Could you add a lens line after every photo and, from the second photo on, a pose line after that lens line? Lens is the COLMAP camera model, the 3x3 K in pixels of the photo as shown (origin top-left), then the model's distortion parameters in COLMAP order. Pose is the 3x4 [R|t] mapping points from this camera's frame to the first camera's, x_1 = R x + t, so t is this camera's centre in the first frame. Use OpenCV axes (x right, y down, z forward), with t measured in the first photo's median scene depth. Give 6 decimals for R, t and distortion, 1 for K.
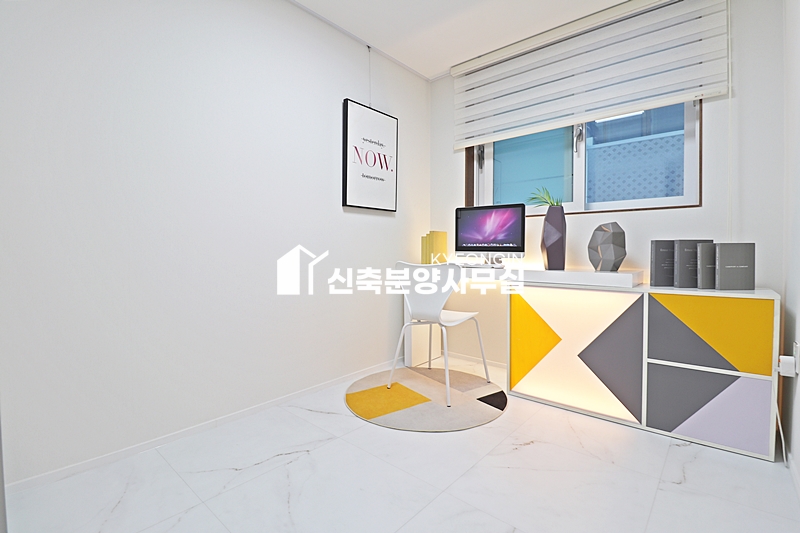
lens RADIAL K [[375.0, 0, 401.6], [0, 375.0, 259.1], [0, 0, 1]] dist [0.001288, -0.013735]
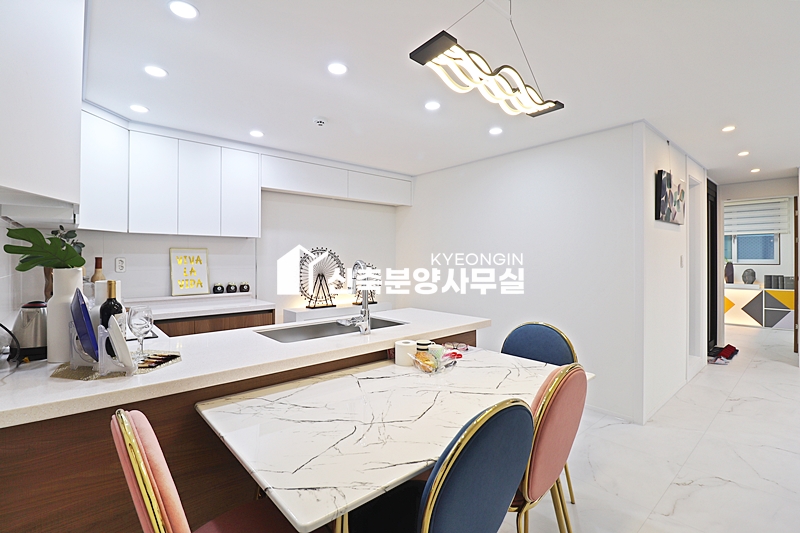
lens RADIAL K [[367.5, 0, 401.2], [0, 367.5, 259.2], [0, 0, 1]] dist [-0.002281, -0.012842]
pose [[0.989986, -0.002413, -0.141145, -2.140308], [-0.000039, 0.999849, -0.017370, -0.136346], [0.141165, 0.017201, 0.989837, -2.731931]]
